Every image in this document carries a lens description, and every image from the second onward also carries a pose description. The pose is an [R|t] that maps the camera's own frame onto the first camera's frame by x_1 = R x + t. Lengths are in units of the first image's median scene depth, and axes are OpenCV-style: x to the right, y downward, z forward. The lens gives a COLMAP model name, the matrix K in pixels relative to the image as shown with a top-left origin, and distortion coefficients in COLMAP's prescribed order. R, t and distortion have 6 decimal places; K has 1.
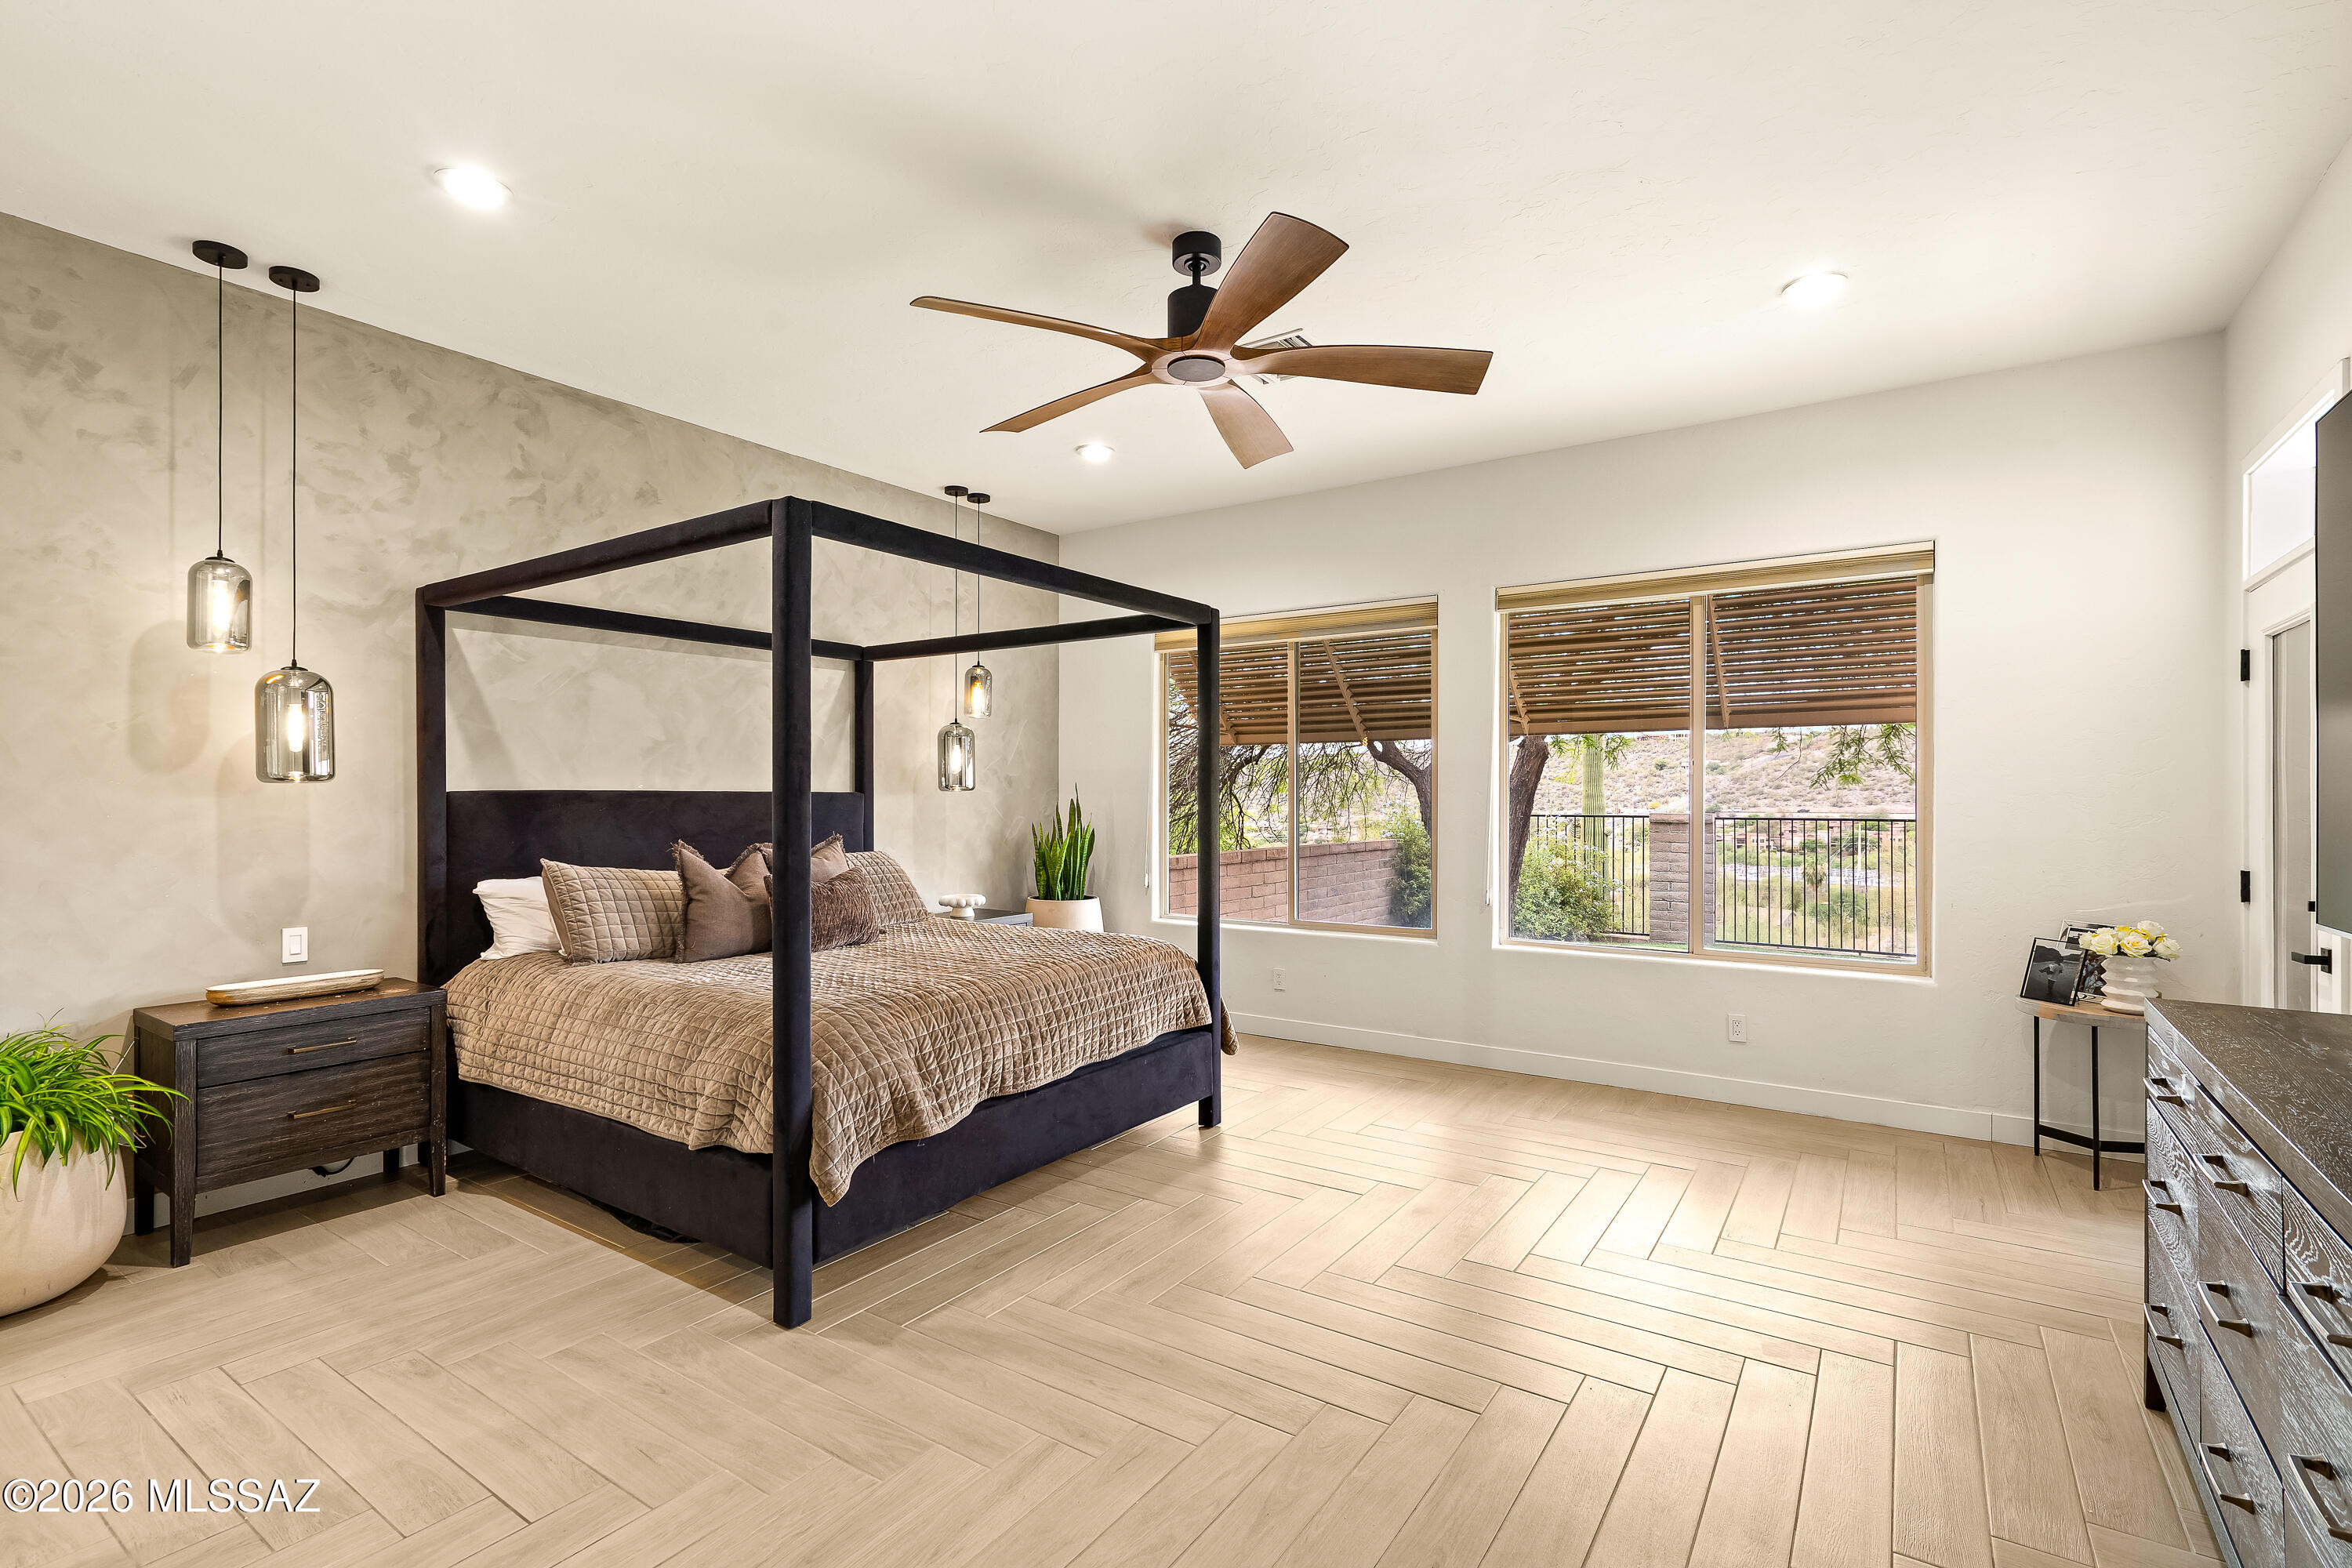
lens RADIAL K [[1092.1, 0, 1182.4], [0, 1092.1, 791.4], [0, 0, 1]] dist [-0.002311, 0.001713]
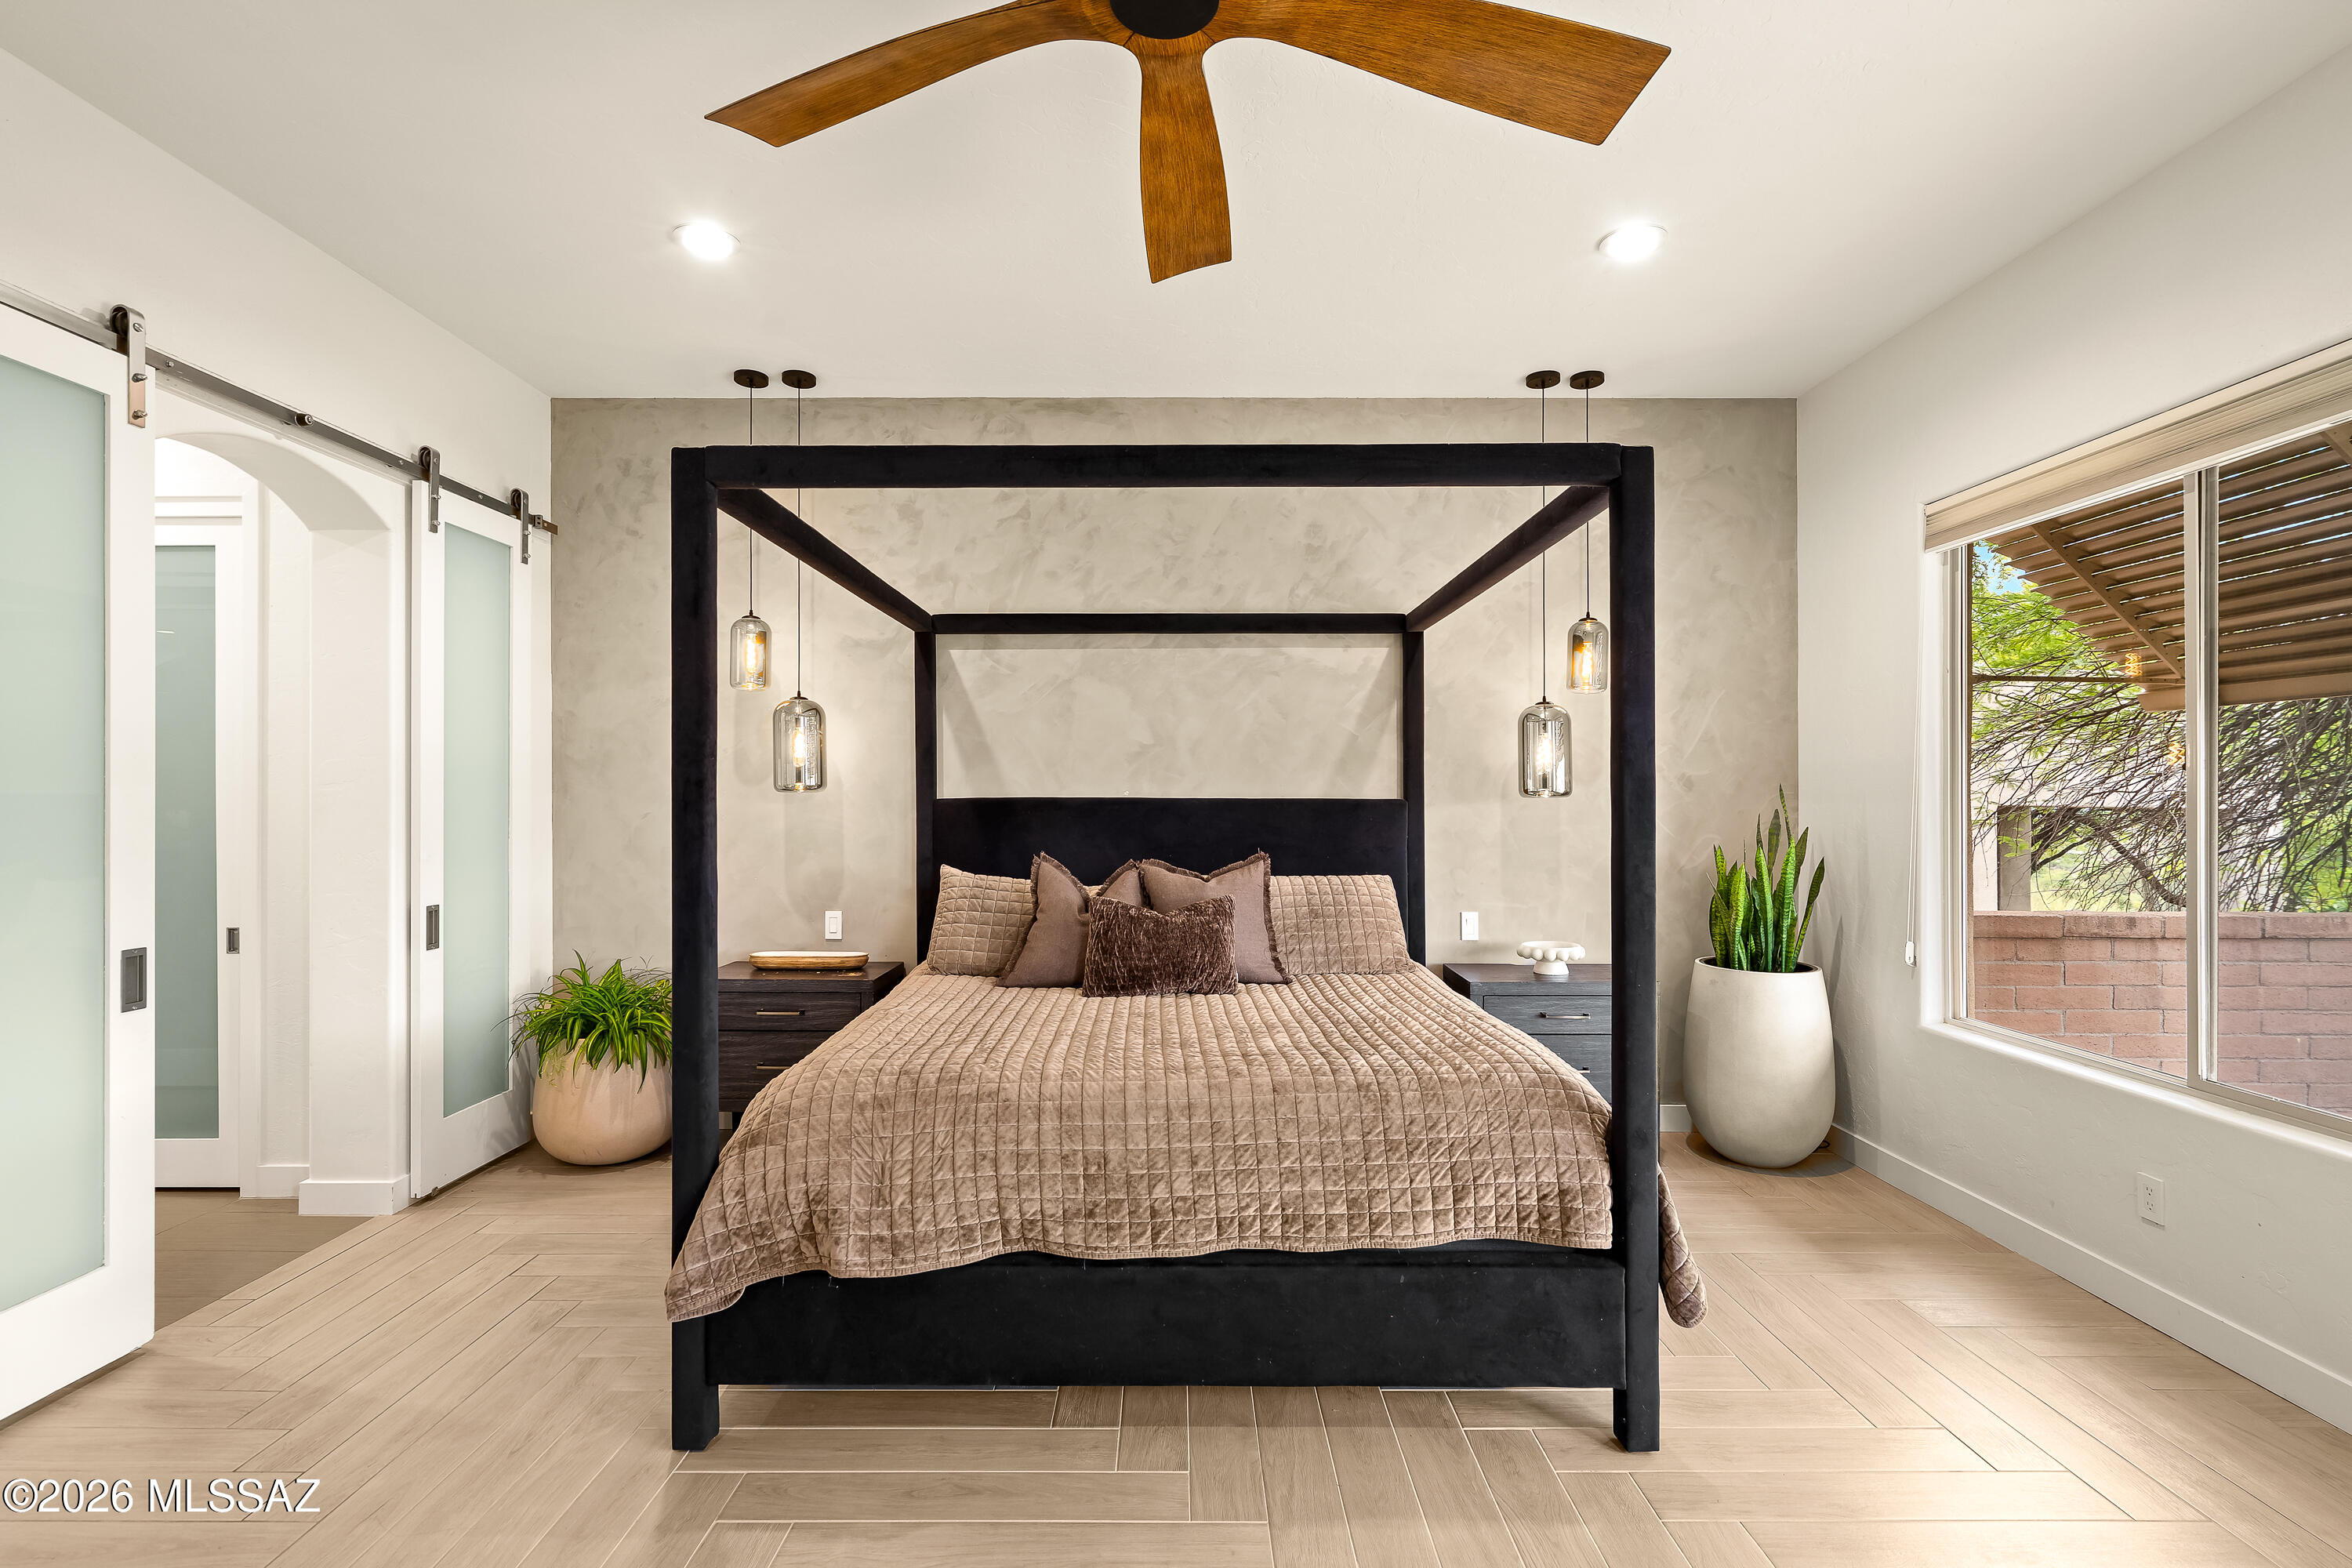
lens RADIAL K [[1092.1, 0, 1171.6], [0, 1092.1, 787.8], [0, 0, 1]] dist [-0.002311, 0.001713]
pose [[0.550995, -0.006547, -0.834483, 0.365820], [0.002036, 0.999977, -0.006501, -0.003264], [0.834506, 0.001883, 0.550995, 0.574321]]
